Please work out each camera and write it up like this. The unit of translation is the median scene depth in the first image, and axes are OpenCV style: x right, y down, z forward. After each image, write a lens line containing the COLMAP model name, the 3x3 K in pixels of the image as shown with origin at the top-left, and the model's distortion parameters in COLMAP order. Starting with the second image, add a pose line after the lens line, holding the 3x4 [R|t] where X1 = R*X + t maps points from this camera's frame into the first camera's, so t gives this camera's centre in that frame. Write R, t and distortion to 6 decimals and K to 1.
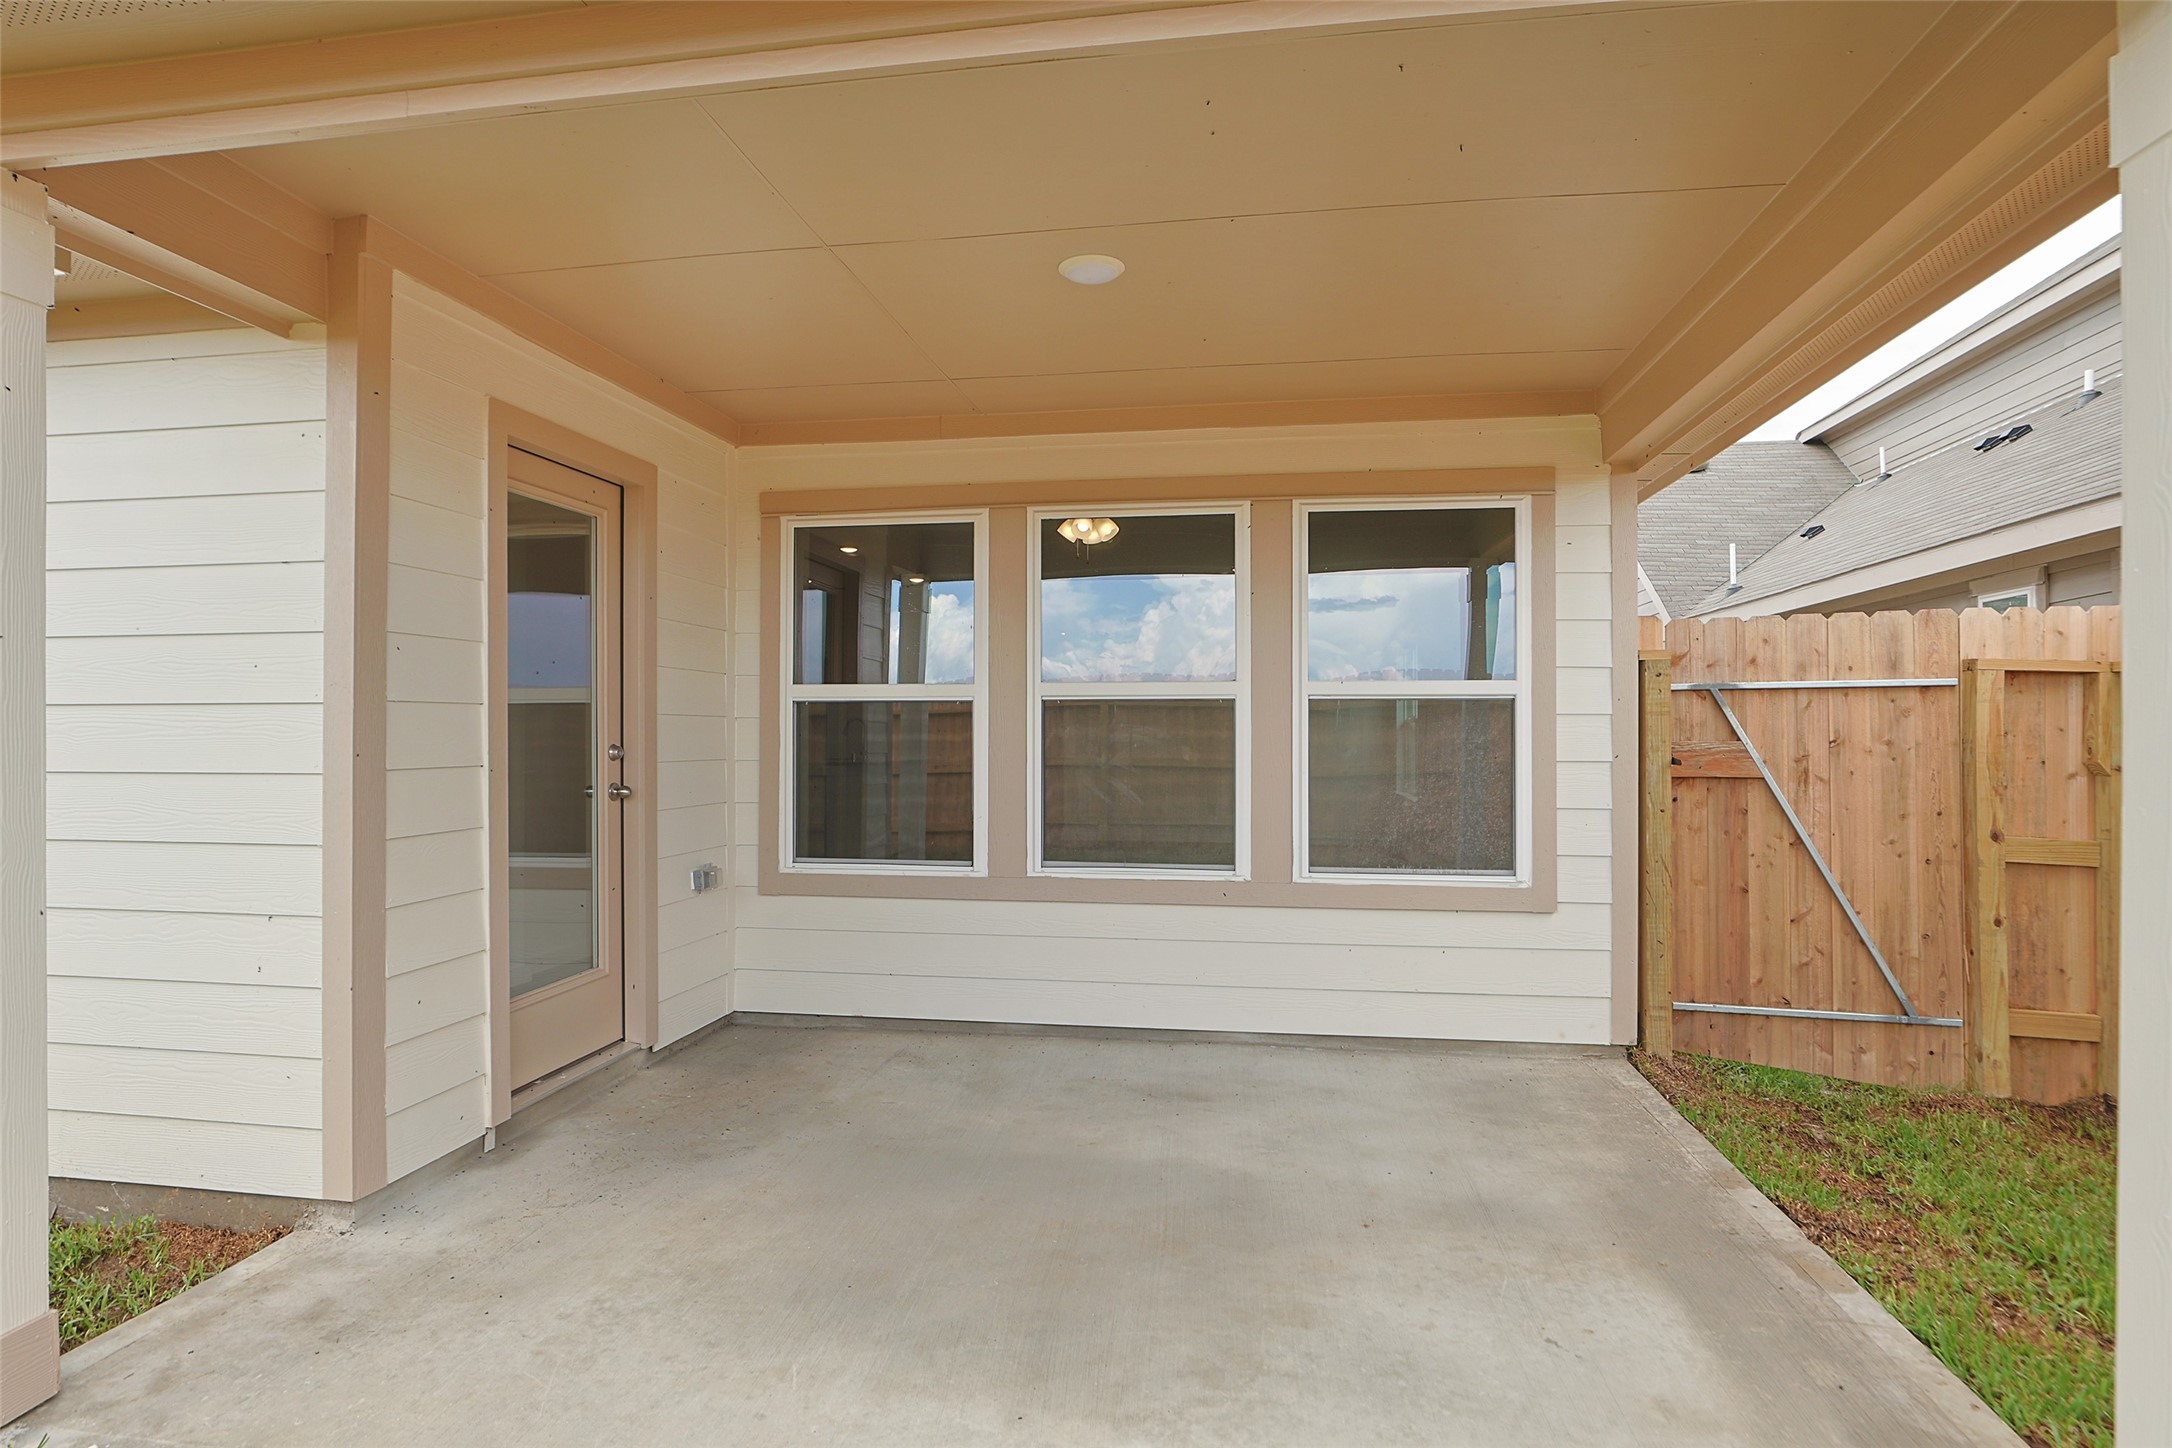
lens RADIAL K [[1158.8, 0, 1087.5], [0, 1158.8, 725.4], [0, 0, 1]] dist [-0.015307, -0.000177]
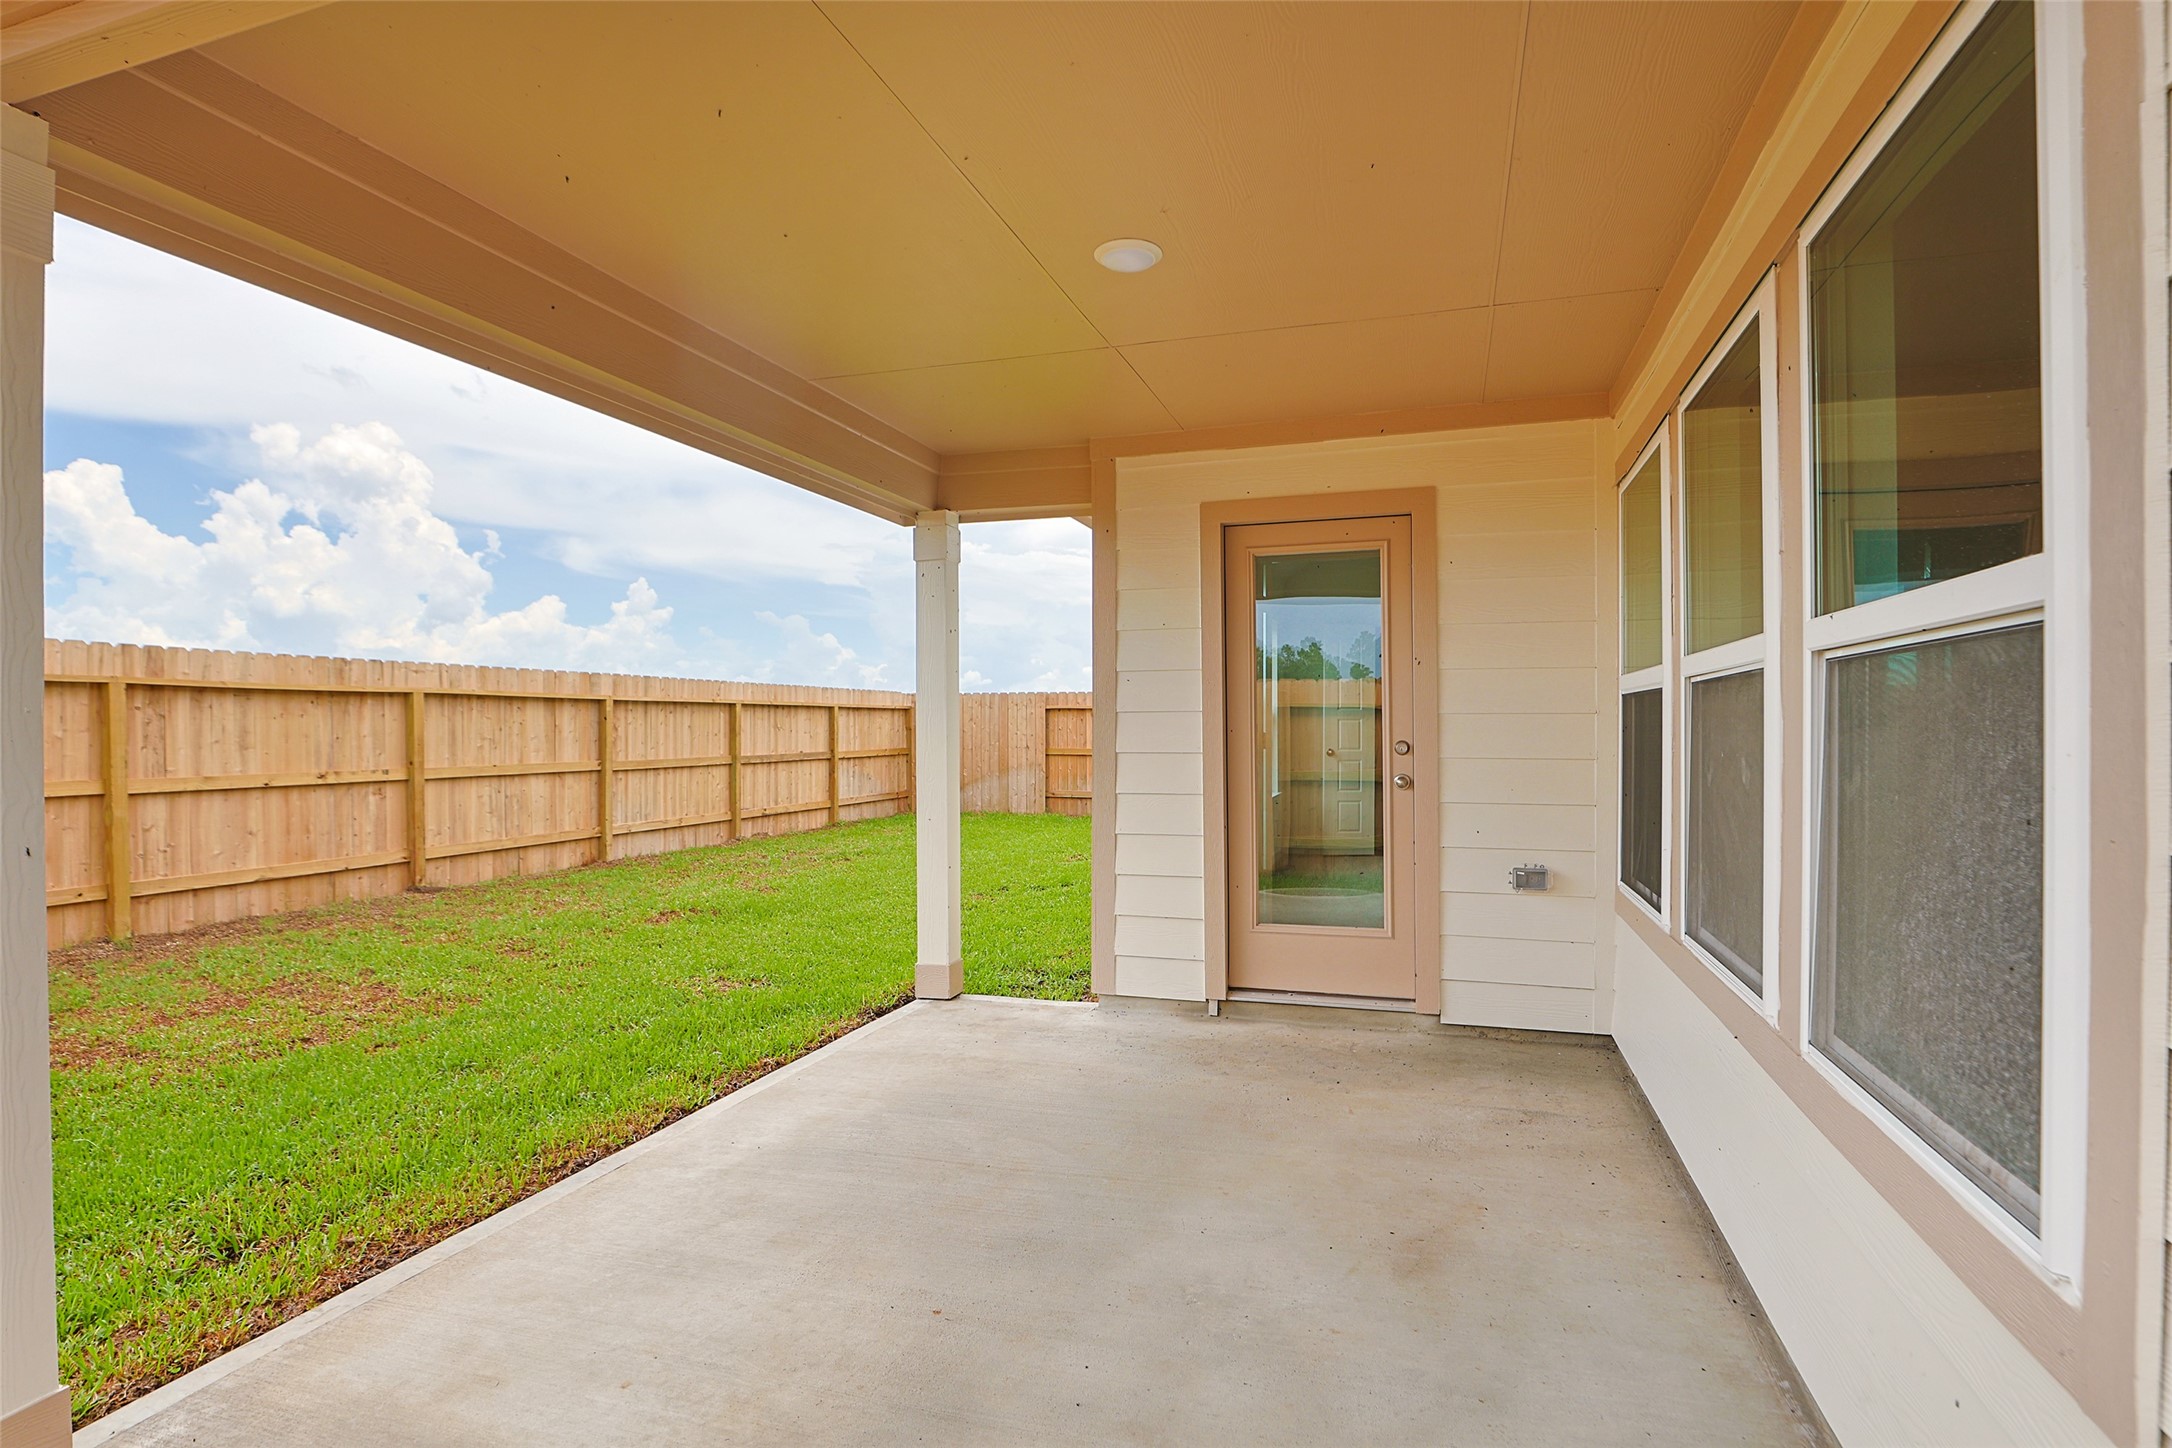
lens RADIAL K [[1081.7, 0, 1091.2], [0, 1081.7, 724.9], [0, 0, 1]] dist [-0.005383, -0.000013]
pose [[-0.138164, -0.001011, -0.990409, 0.857285], [0.008280, 0.999963, -0.002176, 0.000824], [0.990375, -0.008501, -0.138151, 1.028655]]
